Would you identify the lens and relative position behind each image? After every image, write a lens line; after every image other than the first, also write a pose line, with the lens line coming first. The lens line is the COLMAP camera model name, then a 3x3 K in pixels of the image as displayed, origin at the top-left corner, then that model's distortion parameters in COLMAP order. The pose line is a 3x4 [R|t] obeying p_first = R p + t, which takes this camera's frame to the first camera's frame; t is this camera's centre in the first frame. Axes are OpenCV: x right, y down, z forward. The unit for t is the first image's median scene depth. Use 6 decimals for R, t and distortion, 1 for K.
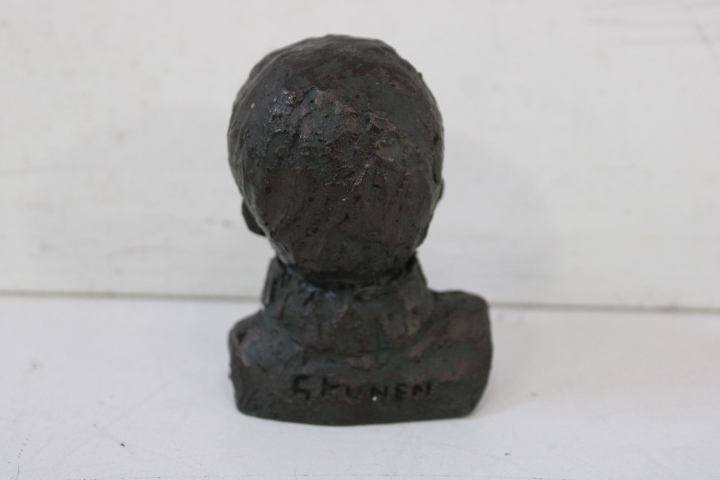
lens RADIAL K [[1060.9, 0, 360.0], [0, 1060.9, 240.0], [0, 0, 1]] dist [-0.030564, 0.026986]
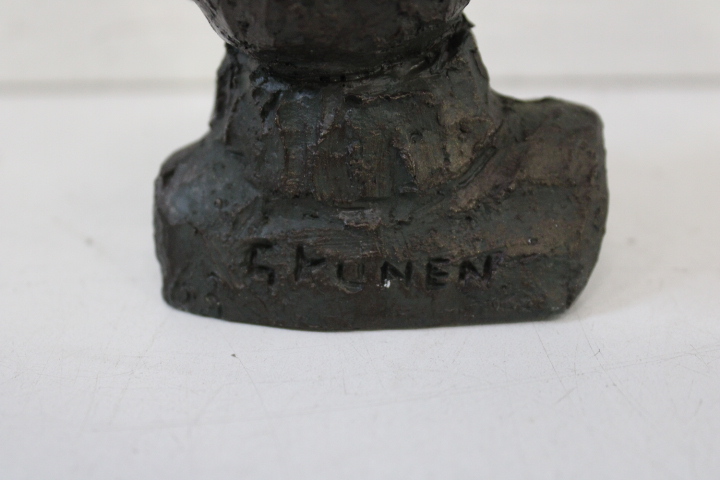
lens RADIAL K [[1060.9, 0, 360.0], [0, 1060.9, 240.0], [0, 0, 1]] dist [-0.030564, 0.026986]
pose [[0.989606, 0.007850, -0.143594, 0.078973], [0.006658, 0.994937, 0.100277, 0.070219], [0.143654, -0.100191, 0.984543, 0.448255]]
